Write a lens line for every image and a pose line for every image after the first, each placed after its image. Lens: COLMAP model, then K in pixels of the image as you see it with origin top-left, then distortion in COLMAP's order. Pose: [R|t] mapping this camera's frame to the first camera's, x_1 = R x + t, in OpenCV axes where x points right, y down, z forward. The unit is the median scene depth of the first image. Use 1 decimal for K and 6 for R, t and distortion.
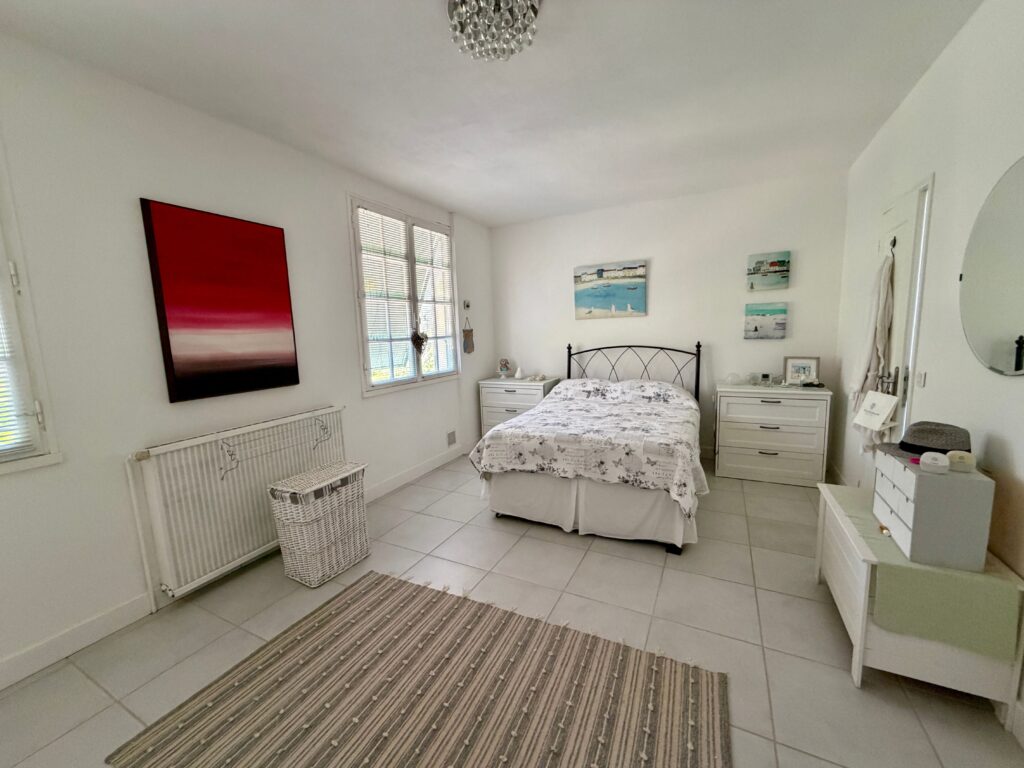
lens RADIAL K [[408.4, 0, 512.5], [0, 408.4, 384.7], [0, 0, 1]] dist [-0.001260, 0.000533]
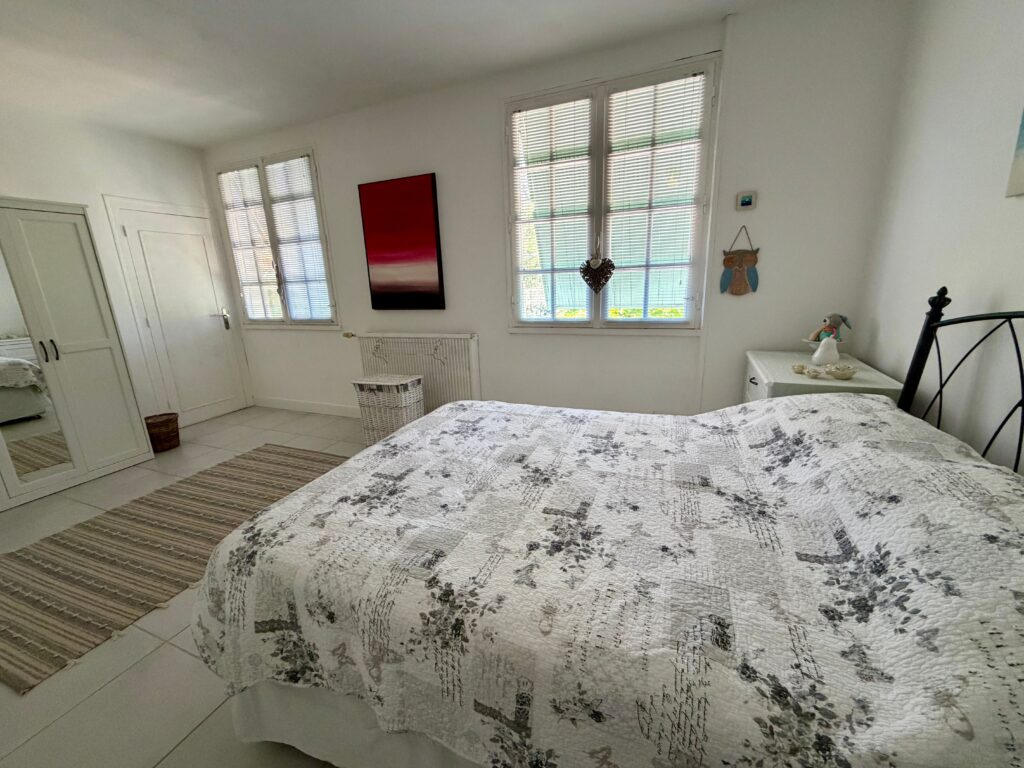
lens RADIAL K [[408.4, 0, 510.9], [0, 408.4, 384.5], [0, 0, 1]] dist [-0.001260, 0.000533]
pose [[0.075199, 0.277029, -0.957914, 0.535531], [-0.101030, 0.957808, 0.269067, -0.100017], [0.992037, 0.076545, 0.100015, 0.827864]]
